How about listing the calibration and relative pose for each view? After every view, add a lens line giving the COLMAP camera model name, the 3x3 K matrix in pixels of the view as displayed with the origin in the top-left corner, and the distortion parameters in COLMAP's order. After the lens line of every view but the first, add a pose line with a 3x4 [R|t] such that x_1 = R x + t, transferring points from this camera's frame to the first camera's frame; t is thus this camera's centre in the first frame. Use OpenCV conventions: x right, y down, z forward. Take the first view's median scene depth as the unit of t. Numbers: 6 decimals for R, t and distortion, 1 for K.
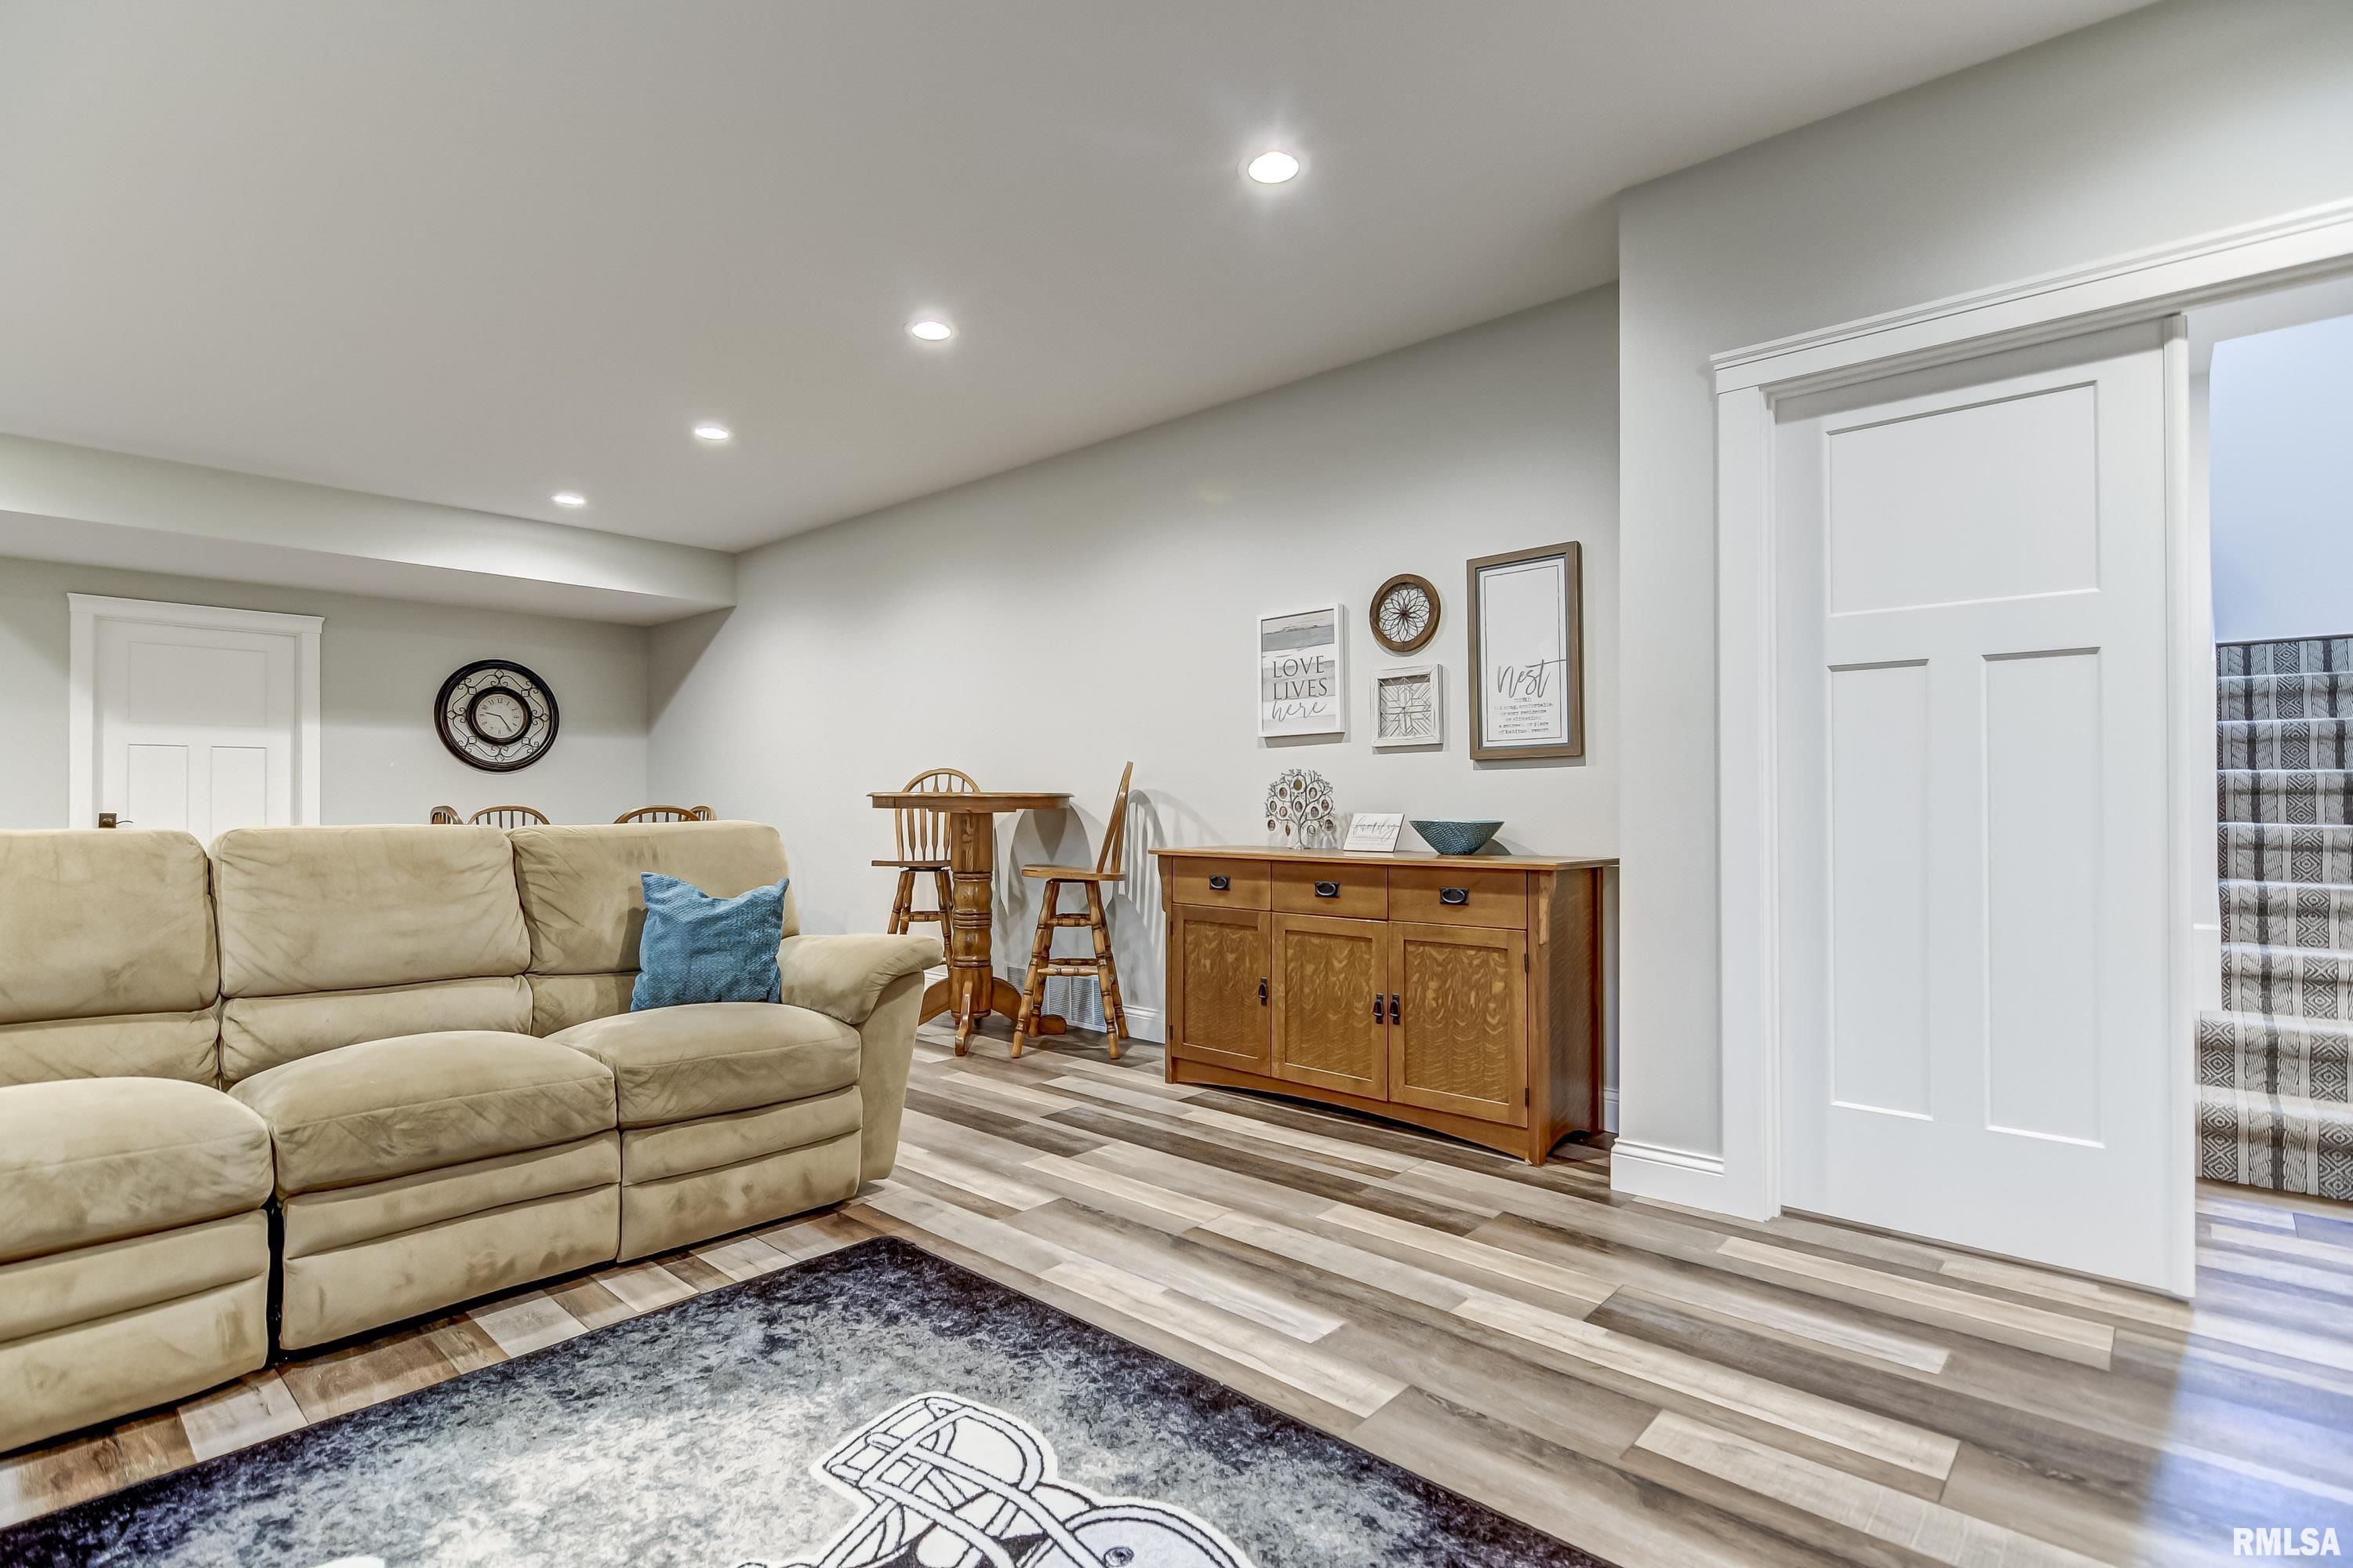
lens RADIAL K [[1123.5, 0, 1140.6], [0, 1123.5, 785.1], [0, 0, 1]] dist [0.011753, -0.009648]
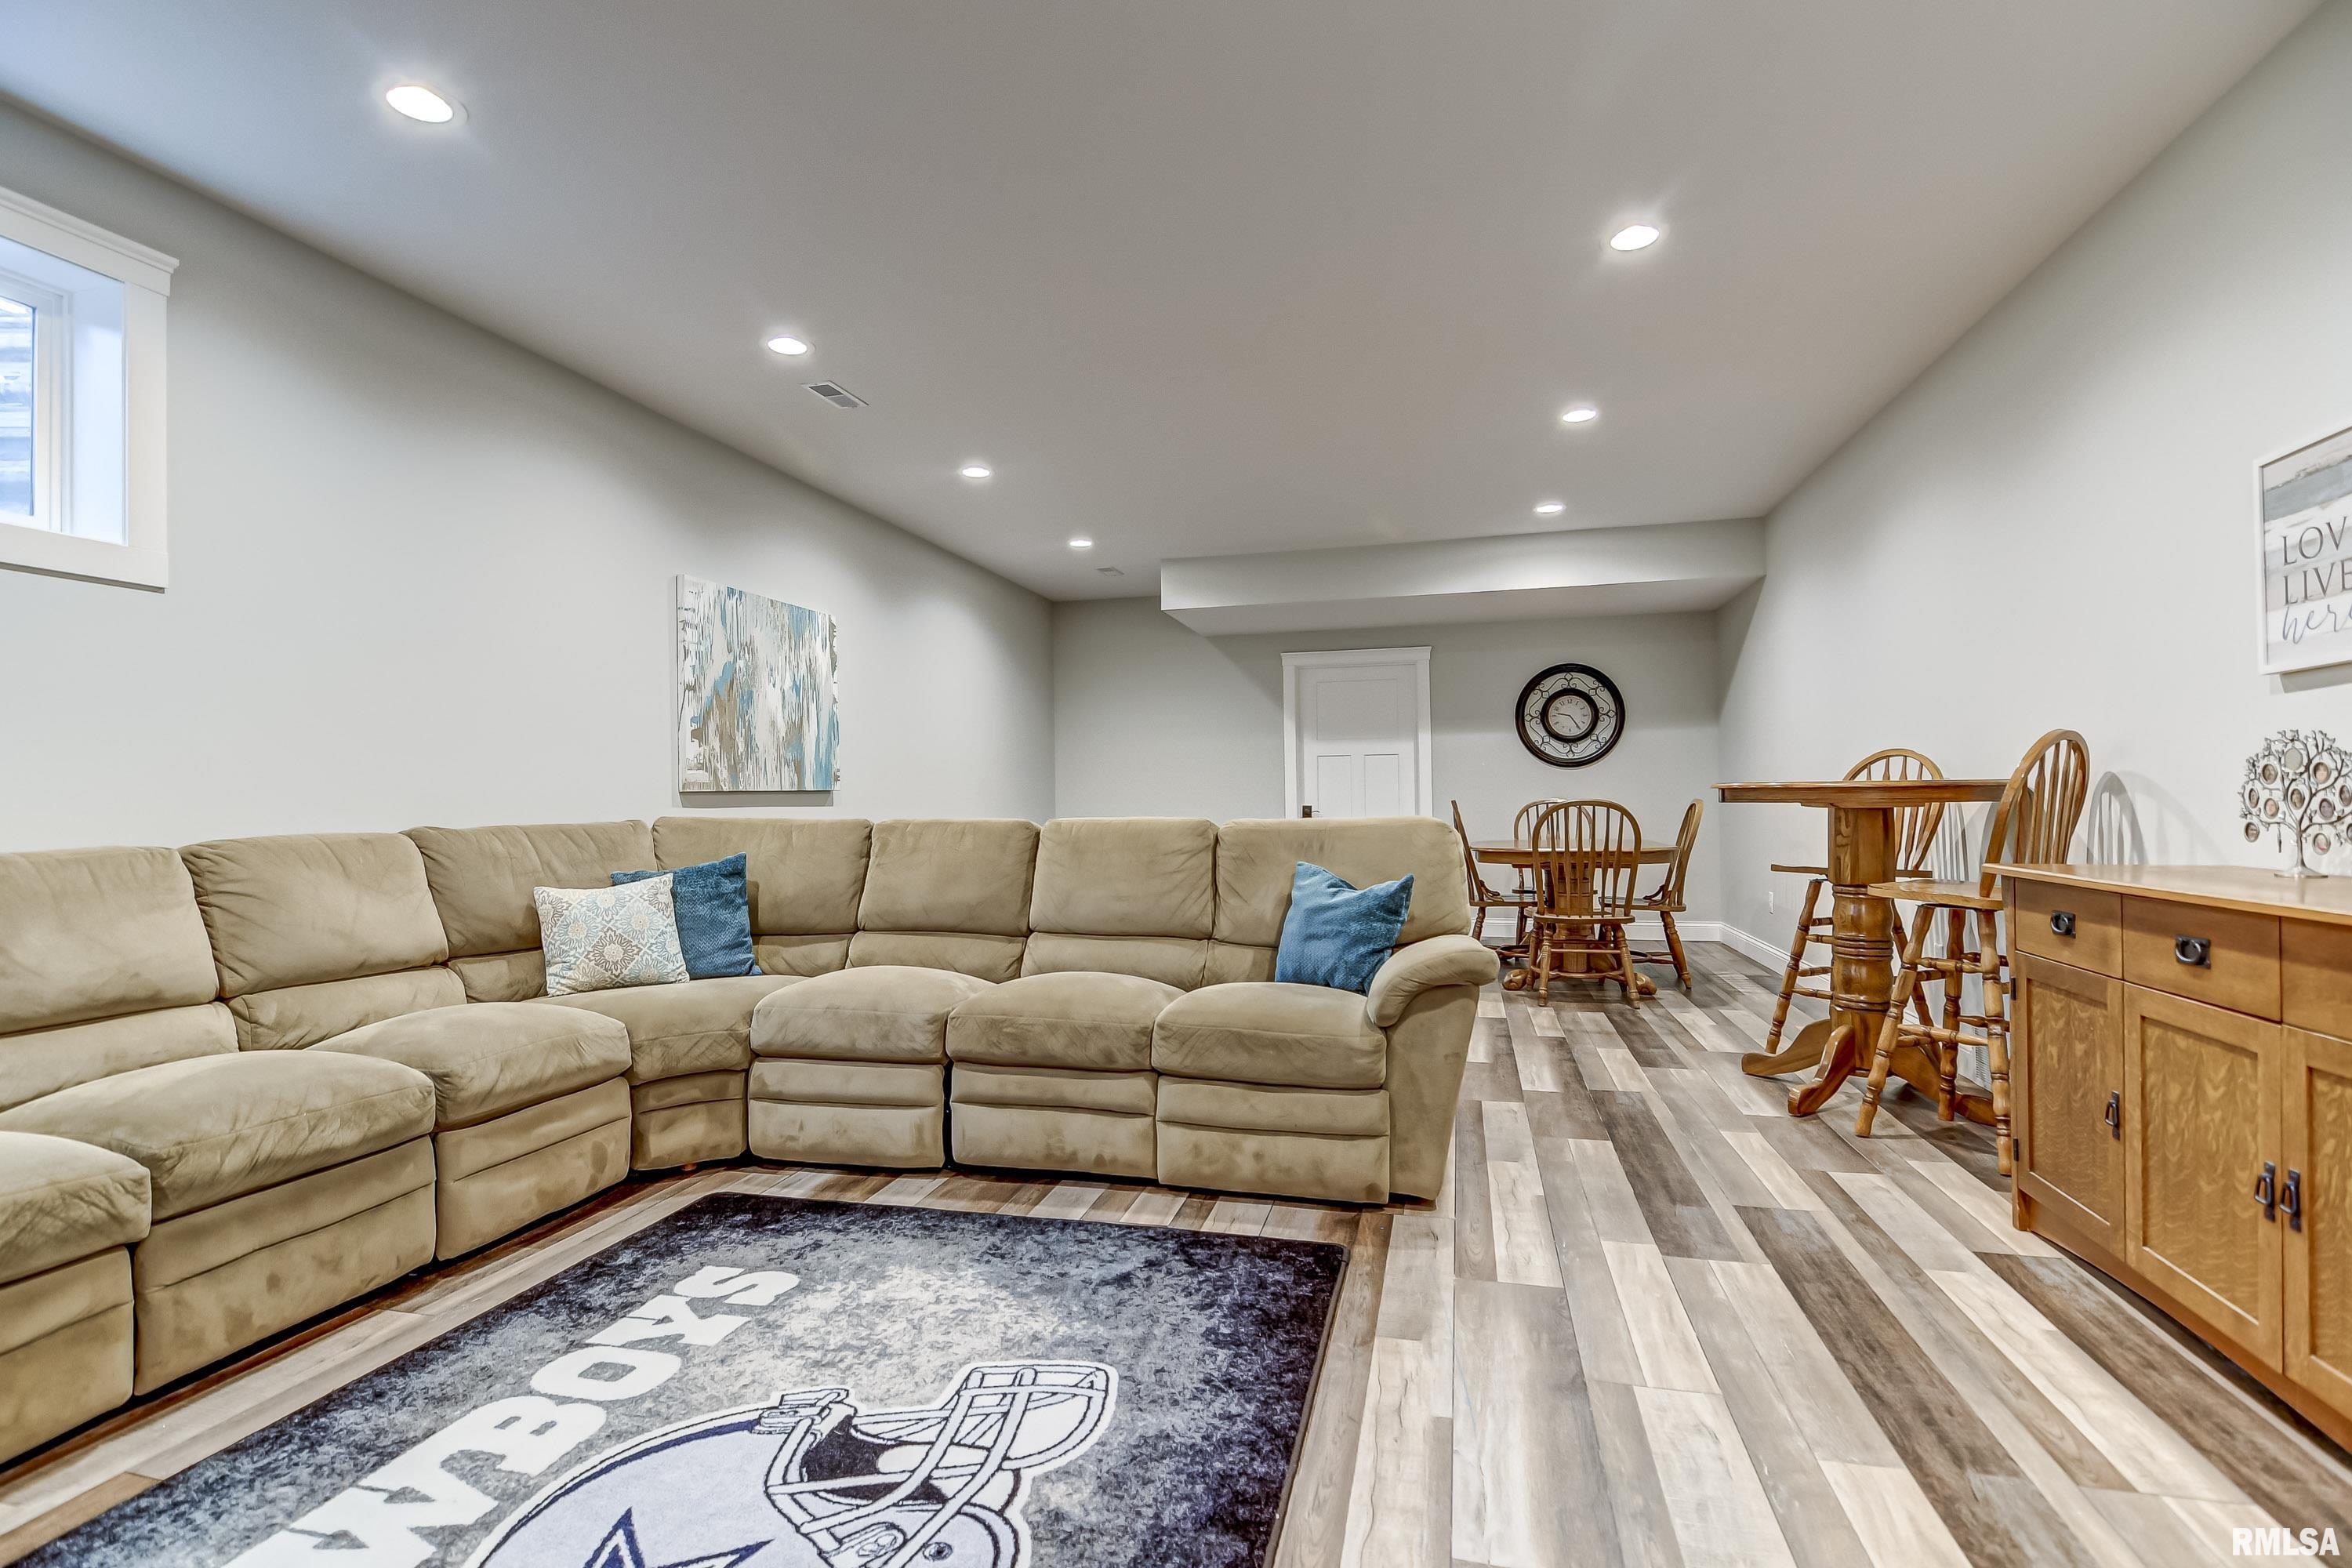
lens RADIAL K [[1123.0, 0, 1154.7], [0, 1123.0, 790.5], [0, 0, 1]] dist [0.011753, -0.009648]
pose [[0.479020, -0.010972, -0.877735, 0.493303], [0.022651, 0.999743, -0.000136, 0.003808], [0.877511, -0.019817, 0.479146, 0.357661]]
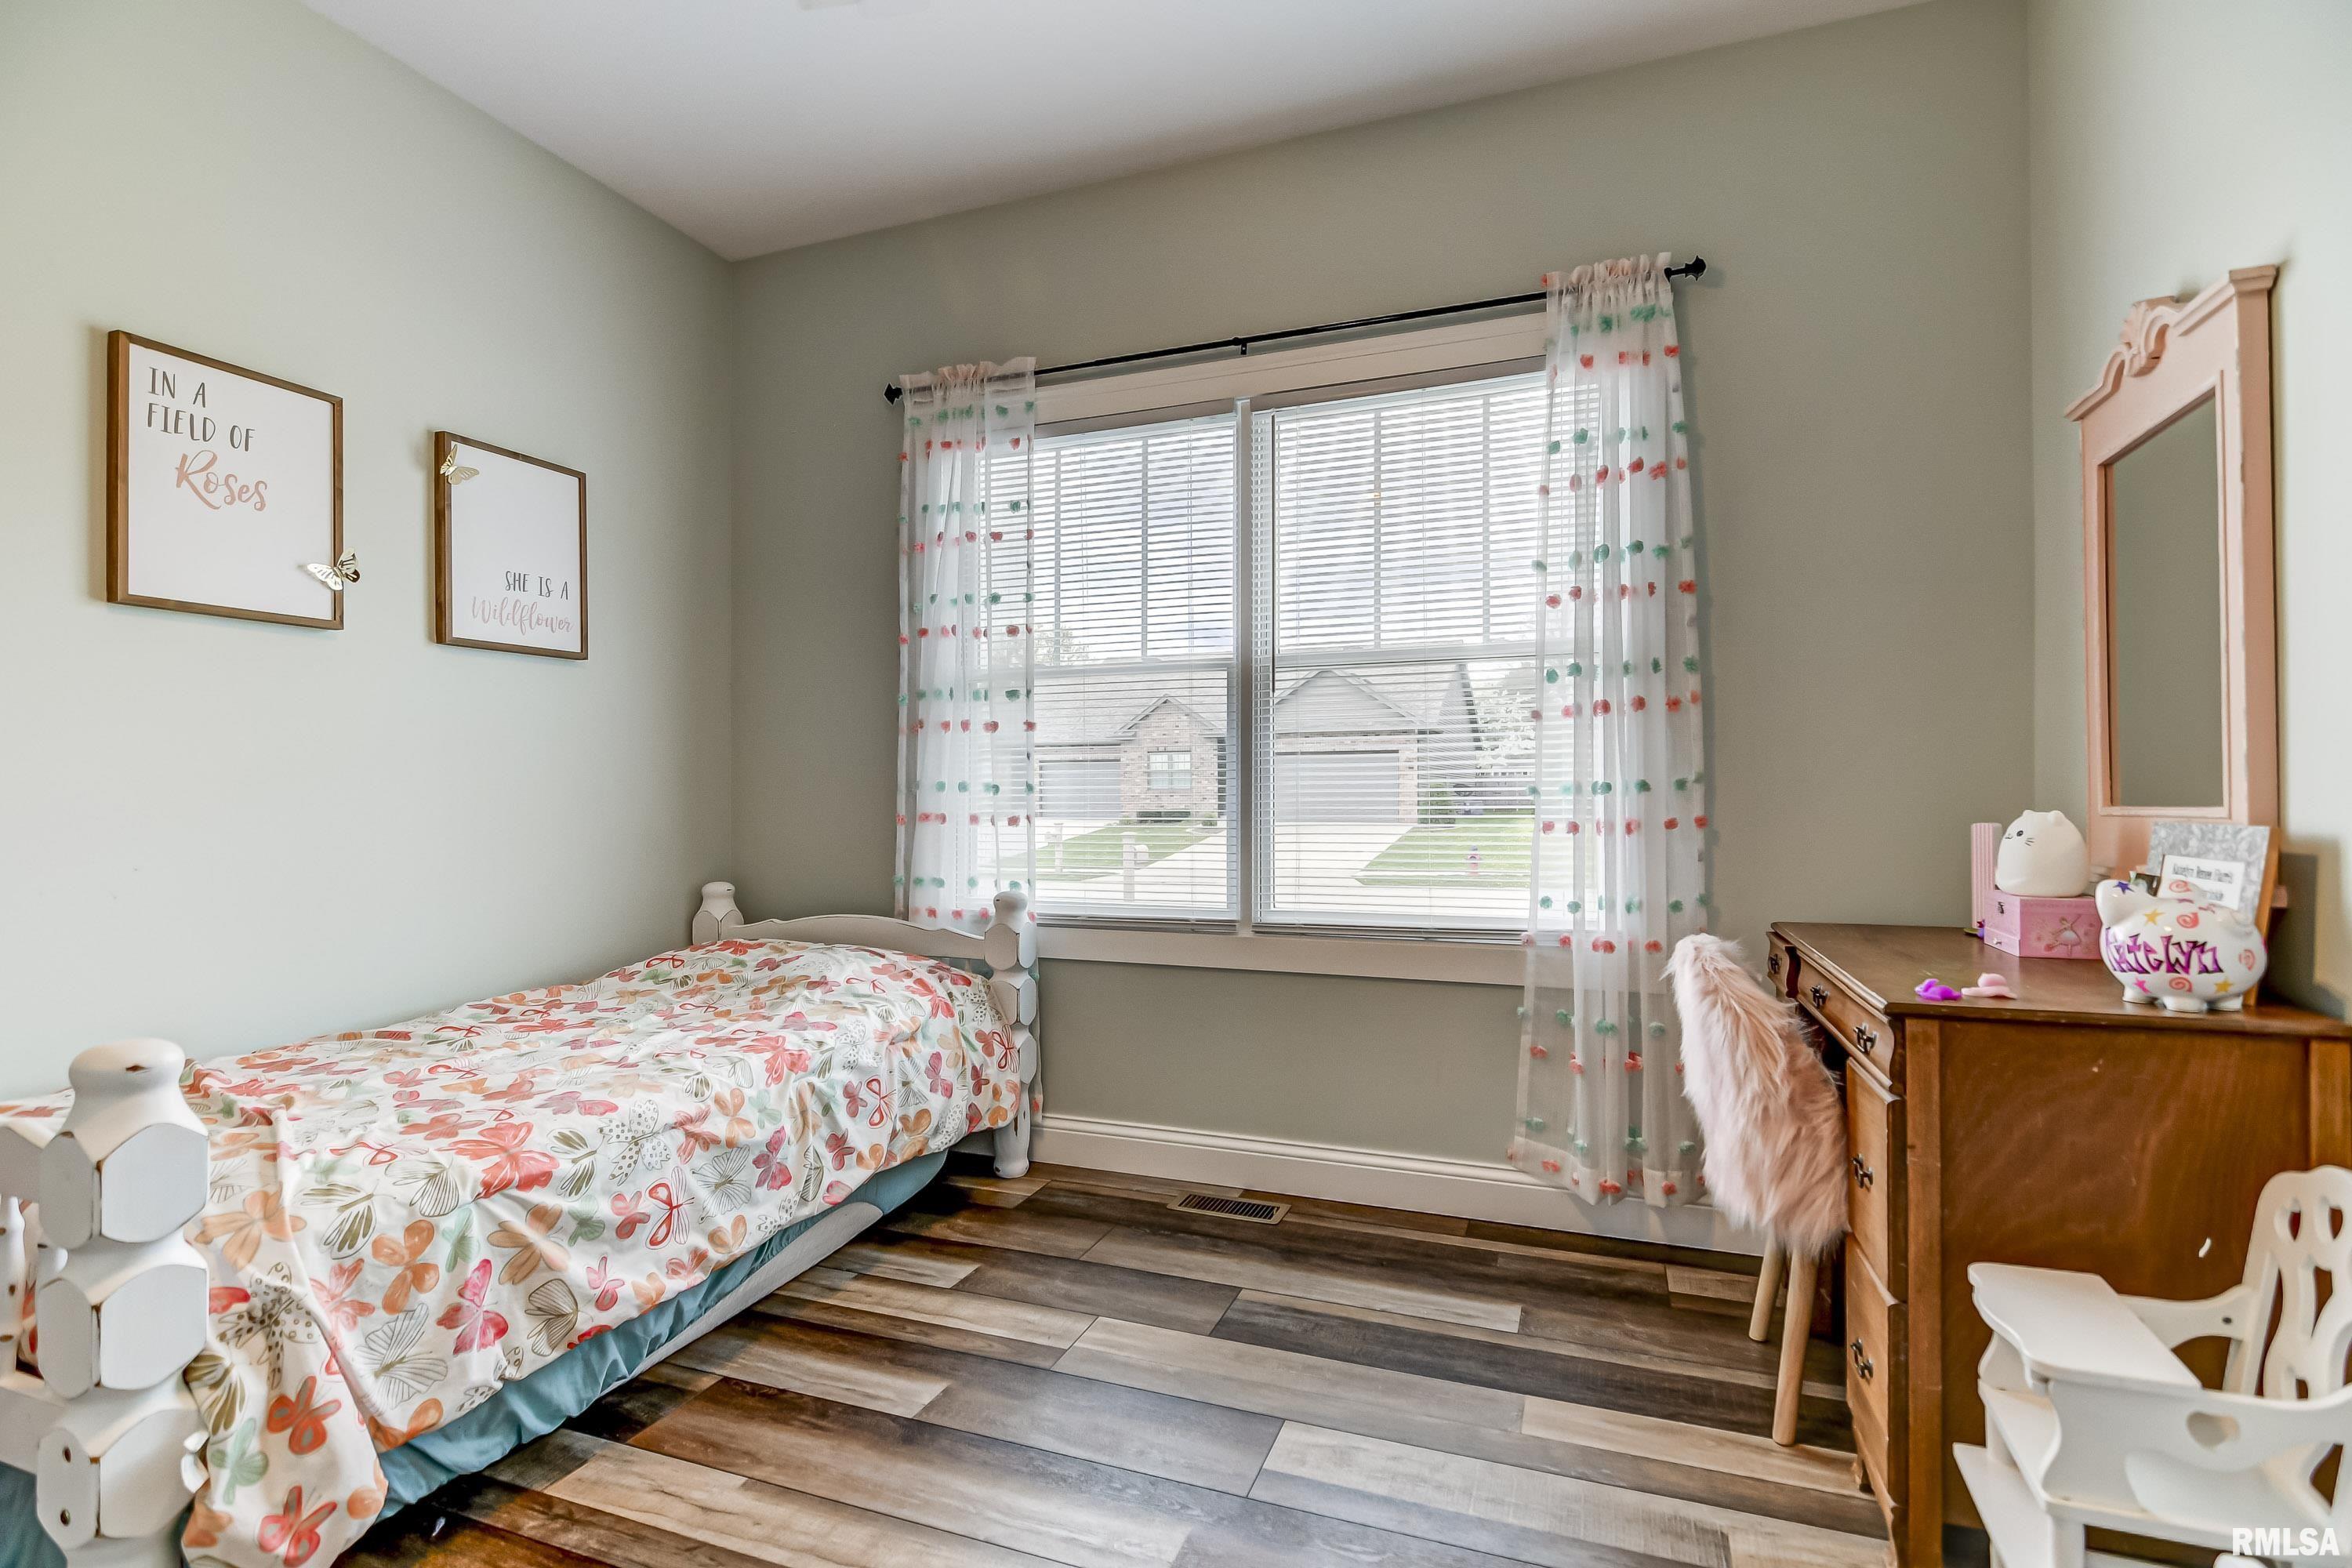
lens RADIAL K [[1123.0, 0, 1167.0], [0, 1123.0, 782.2], [0, 0, 1]] dist [0.011753, -0.009648]
pose [[0.920781, -0.000090, 0.390080, -0.008198], [-0.001298, 0.999994, 0.003295, 0.002949], [-0.390078, -0.003540, 0.920775, 0.189846]]
